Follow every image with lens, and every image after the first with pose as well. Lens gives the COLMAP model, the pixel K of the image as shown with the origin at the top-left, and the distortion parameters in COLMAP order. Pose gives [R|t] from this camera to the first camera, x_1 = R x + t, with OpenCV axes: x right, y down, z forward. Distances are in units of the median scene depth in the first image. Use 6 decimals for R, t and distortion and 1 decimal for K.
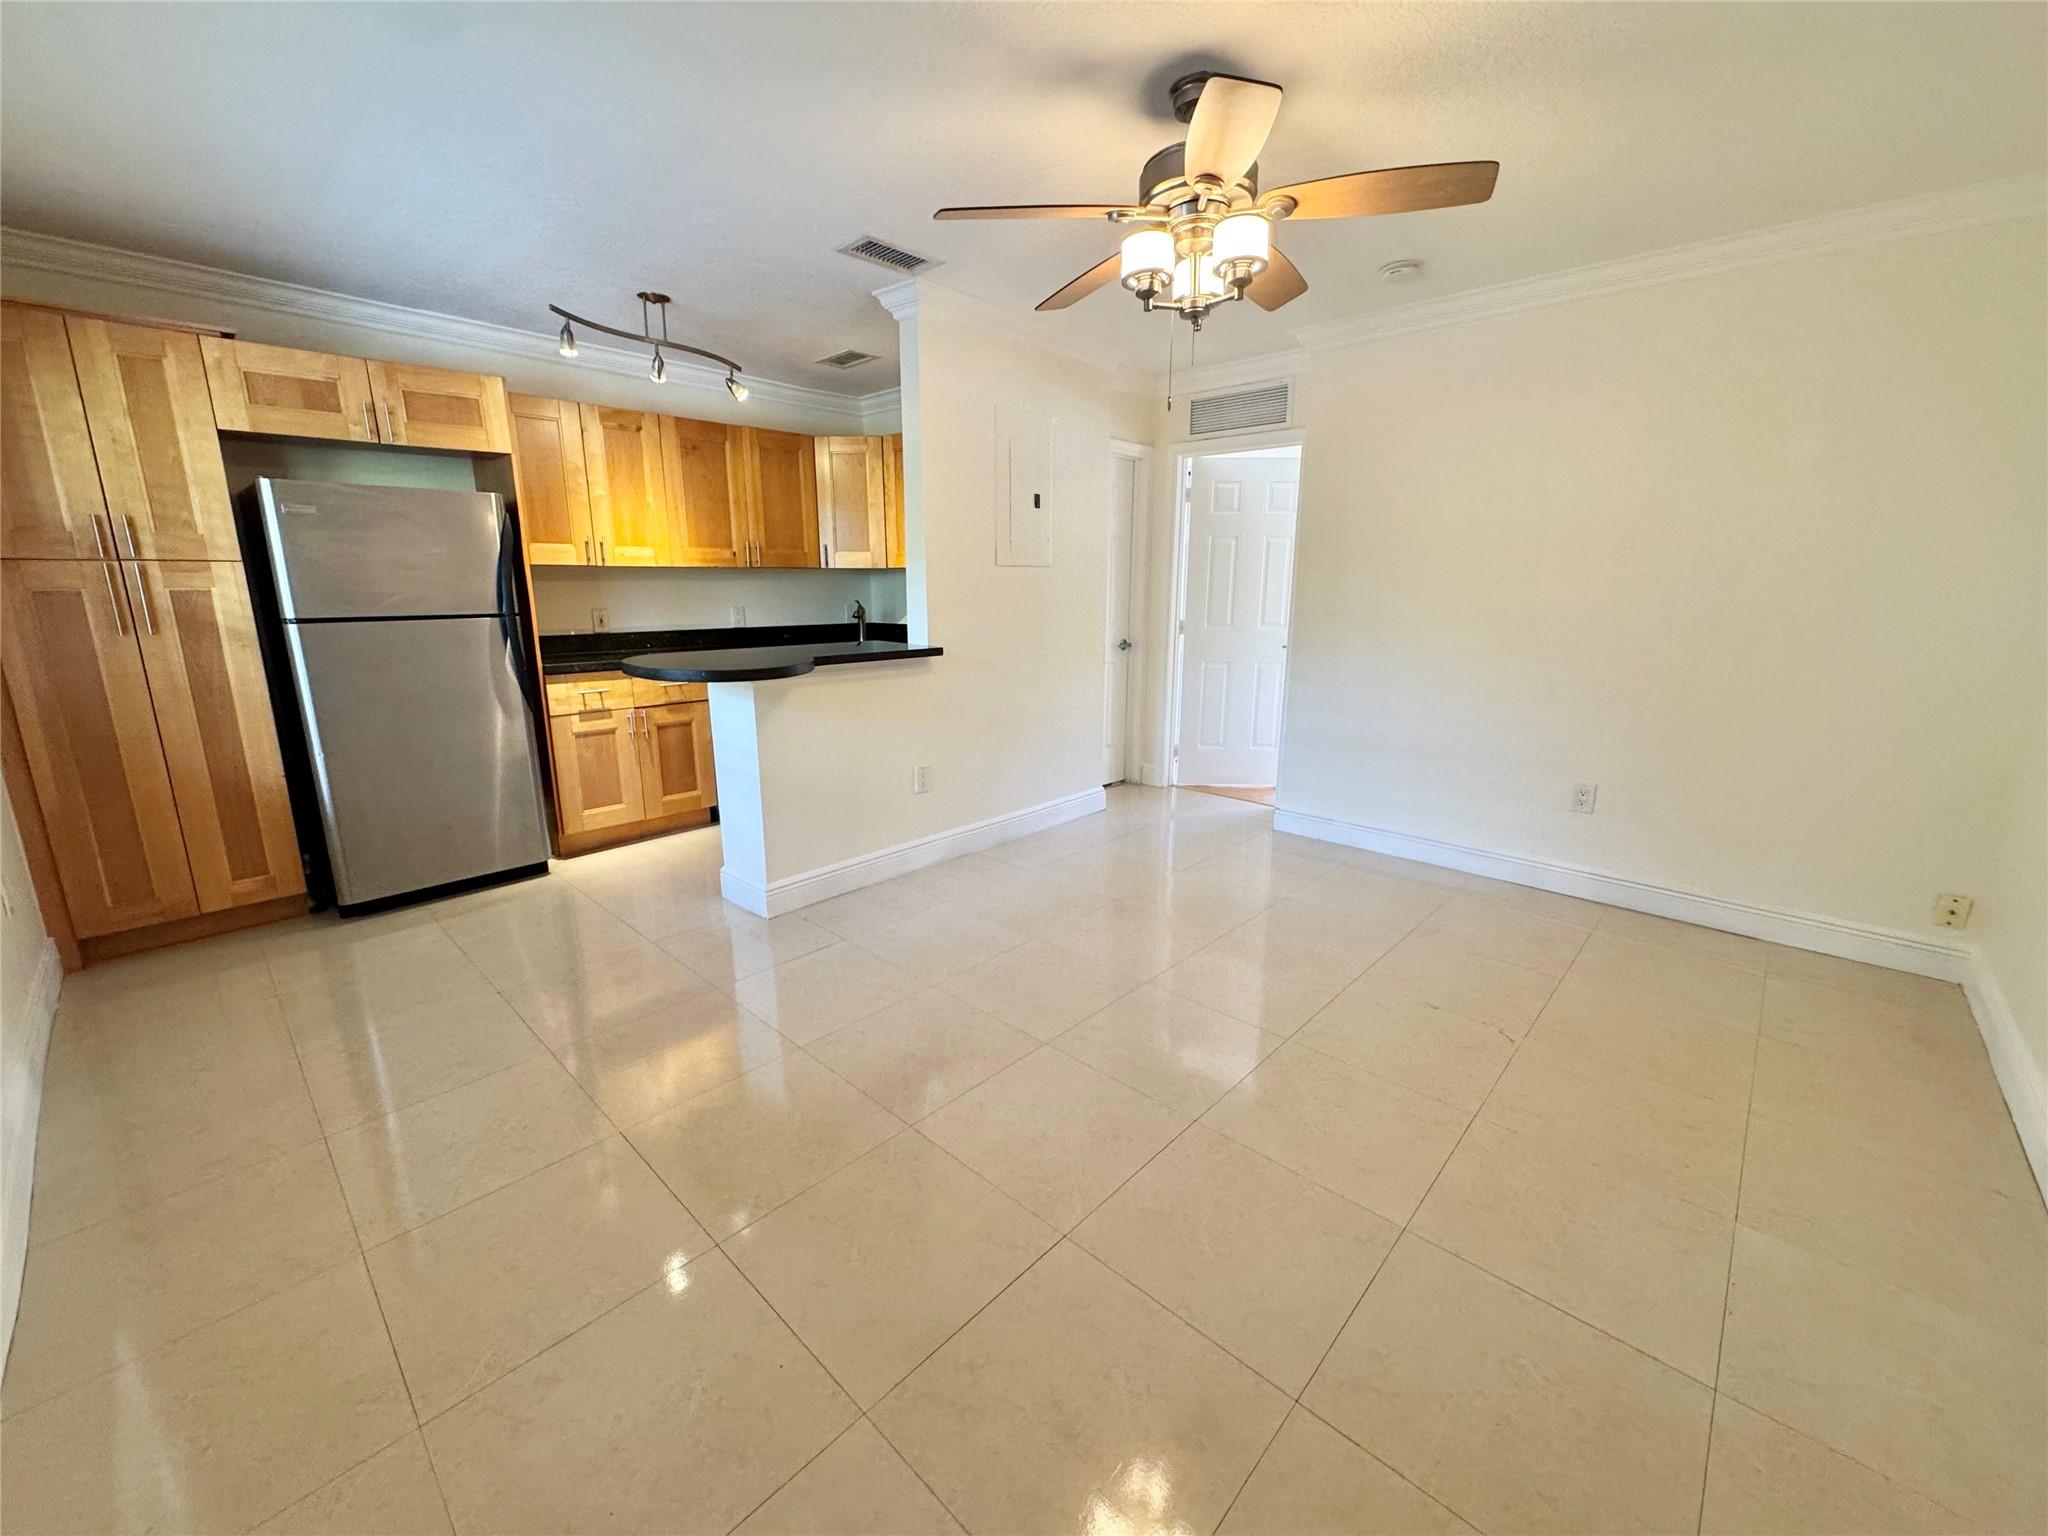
lens RADIAL K [[817.6, 0, 1023.0], [0, 817.6, 764.4], [0, 0, 1]] dist [-0.002747, 0.000066]
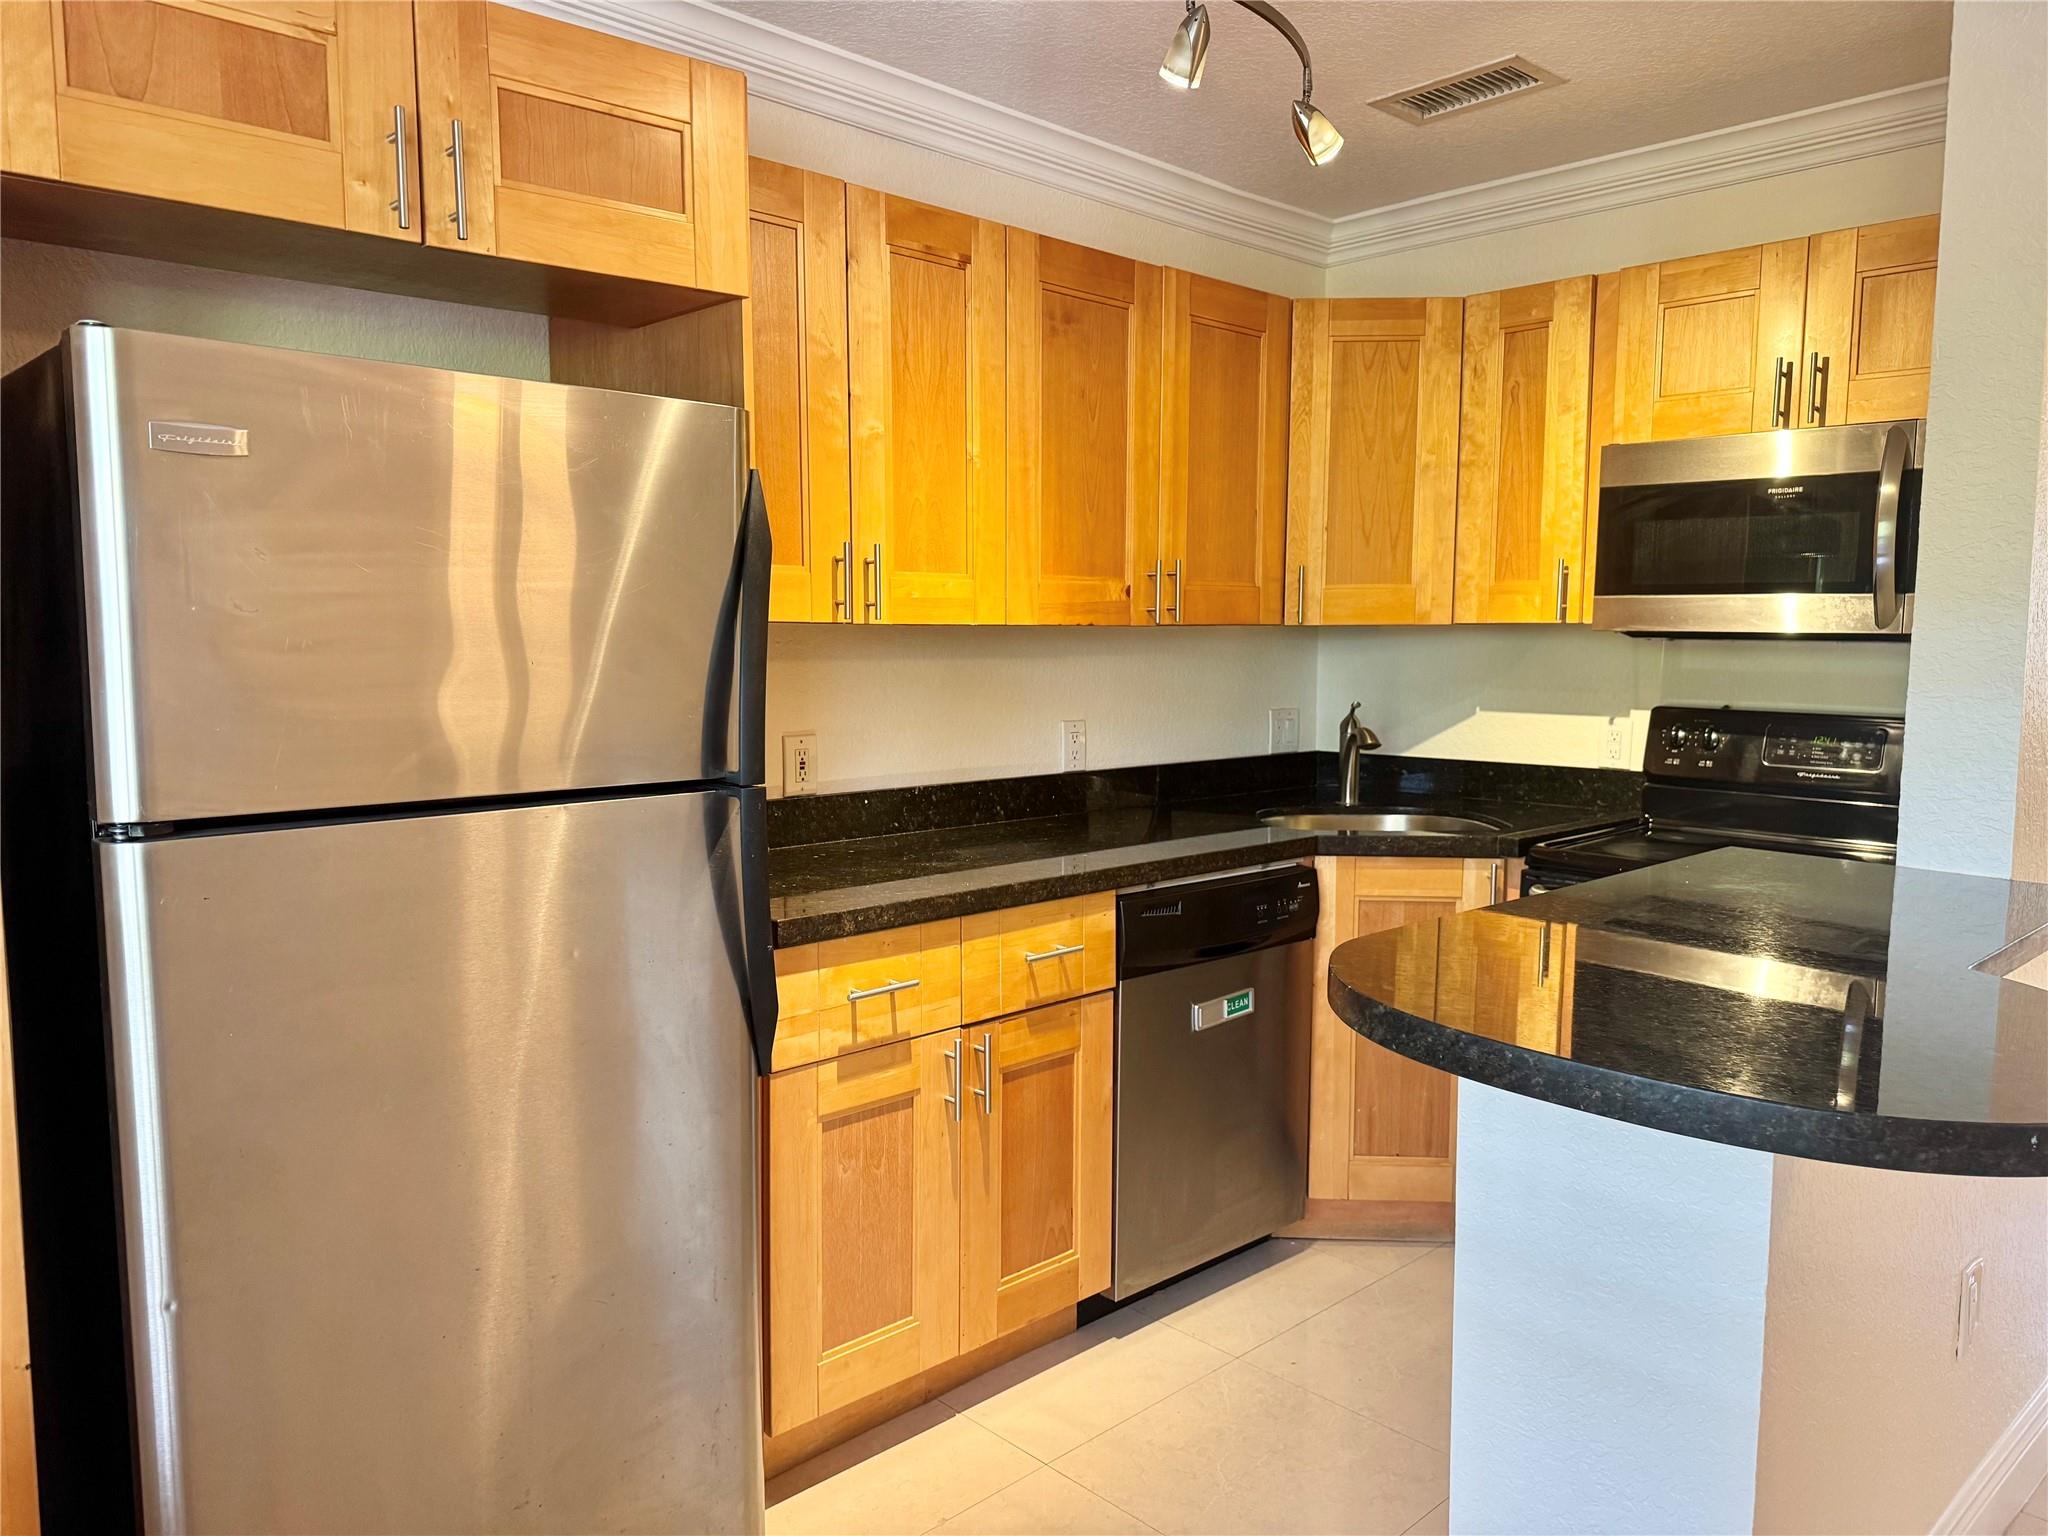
lens RADIAL K [[1442.1, 0, 1028.7], [0, 1442.1, 763.5], [0, 0, 1]] dist [0.113526, -0.137032]
pose [[0.998732, 0.007042, -0.049846, -0.445674], [-0.013346, 0.991774, -0.127304, -0.109132], [0.048540, 0.127808, 0.990610, 0.406434]]
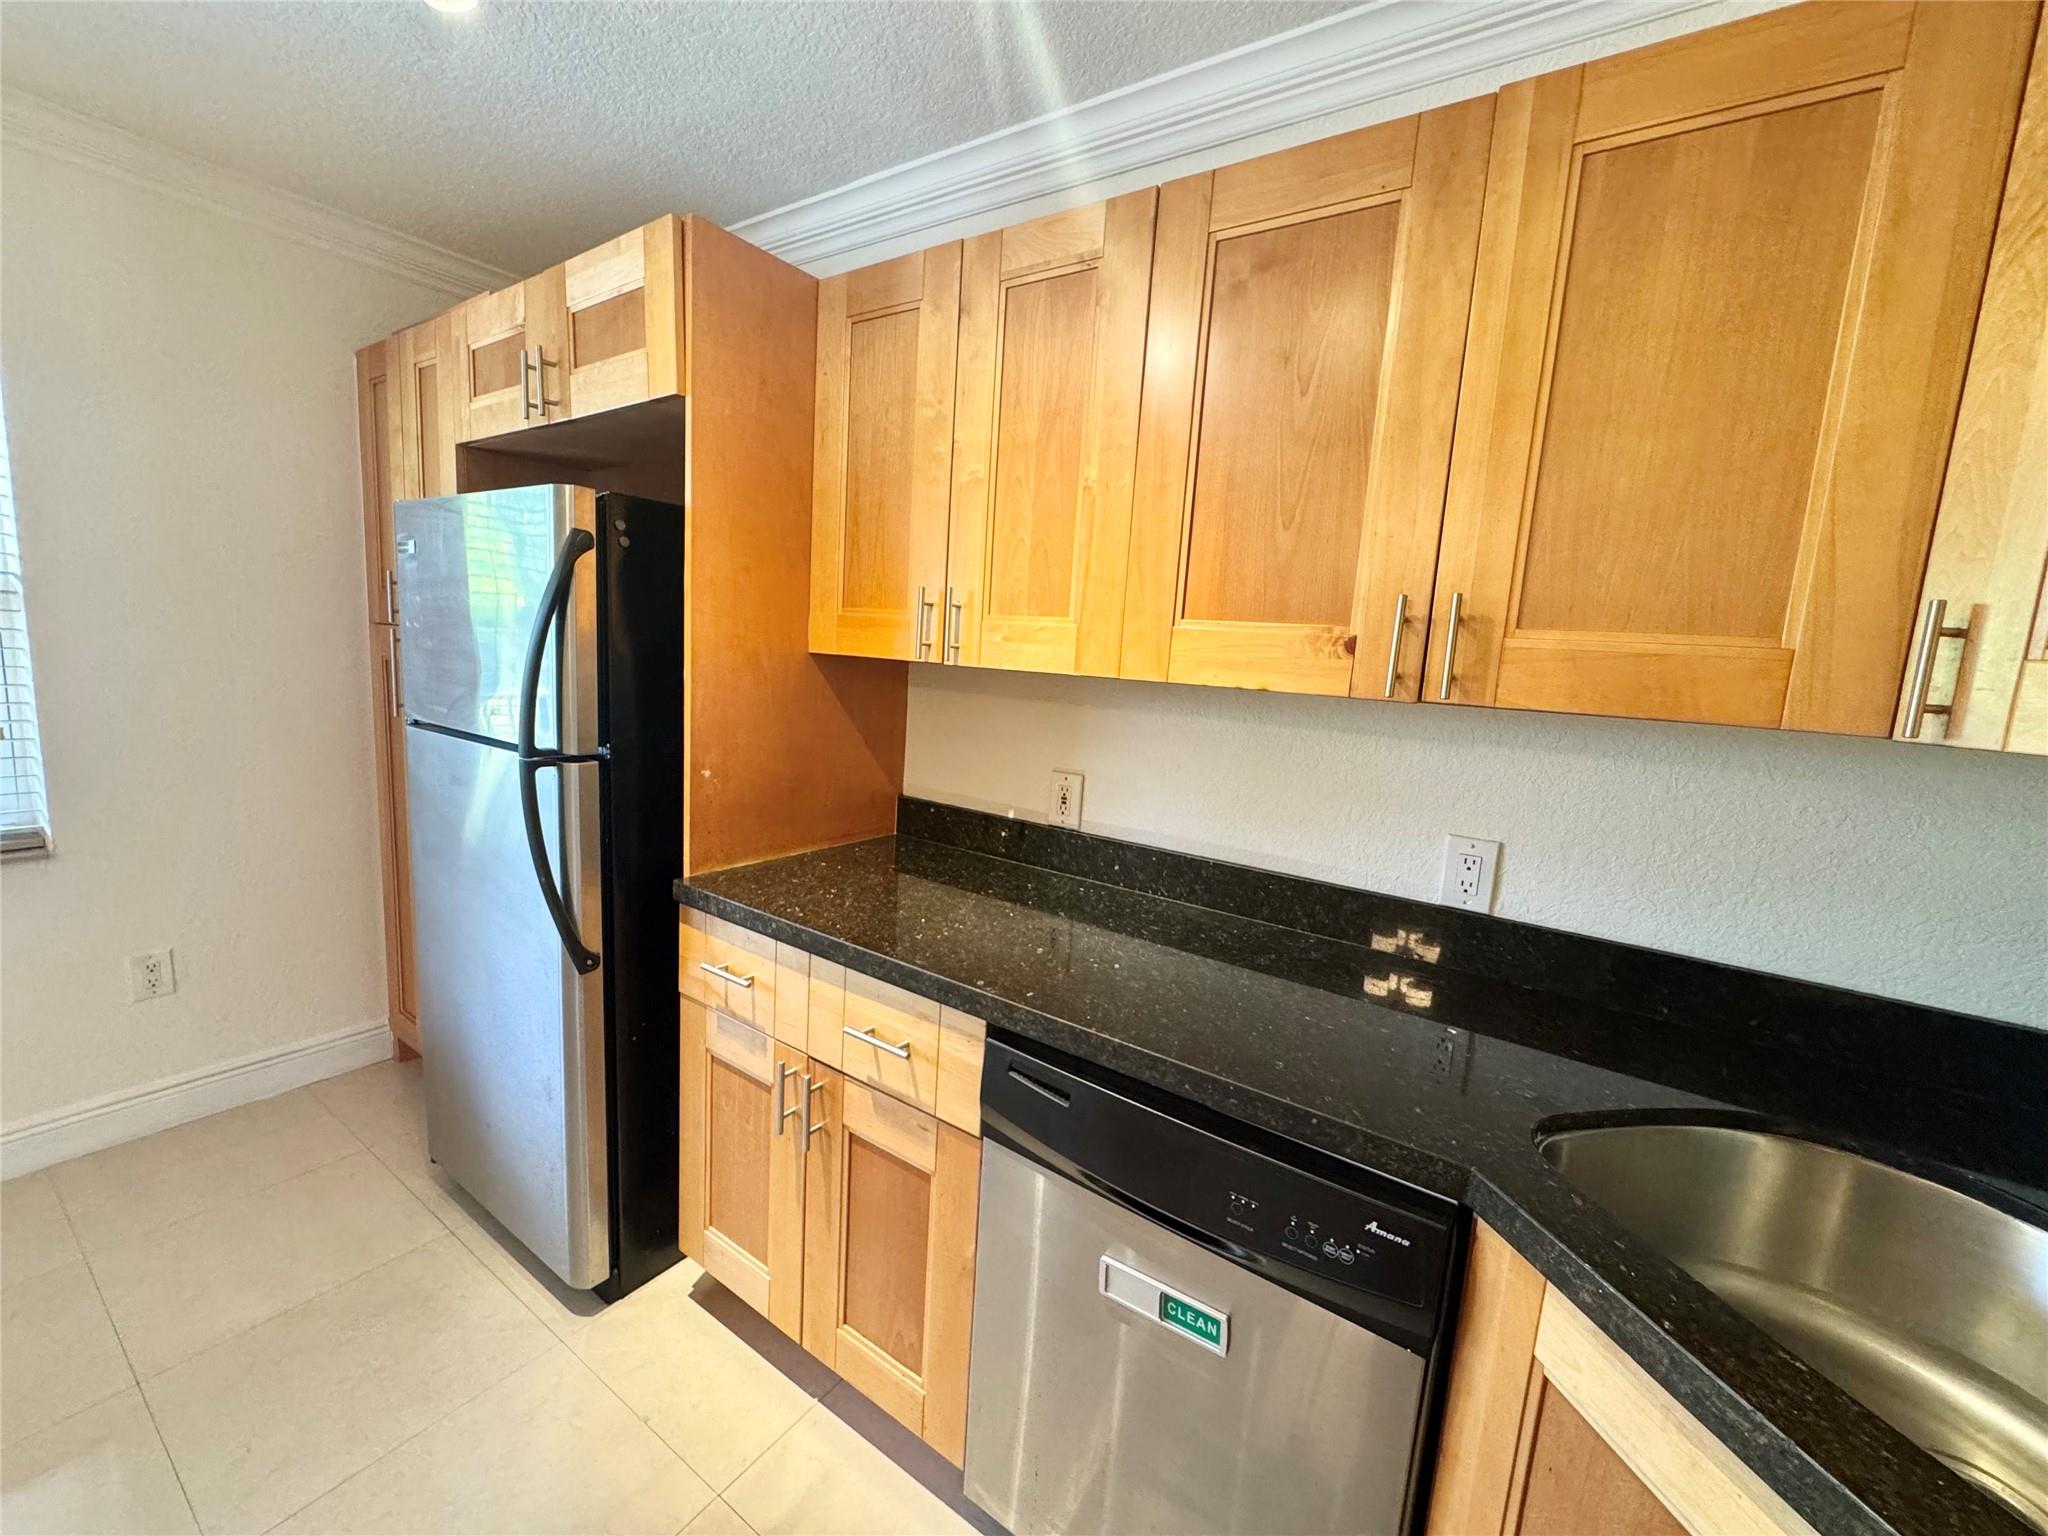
lens RADIAL K [[817.6, 0, 1023.0], [0, 817.6, 764.4], [0, 0, 1]] dist [-0.002747, 0.000066]
pose [[0.158961, 0.147597, -0.976190, -0.142638], [-0.277717, 0.955522, 0.099249, -0.267736], [0.947420, 0.255327, 0.192881, 1.055705]]
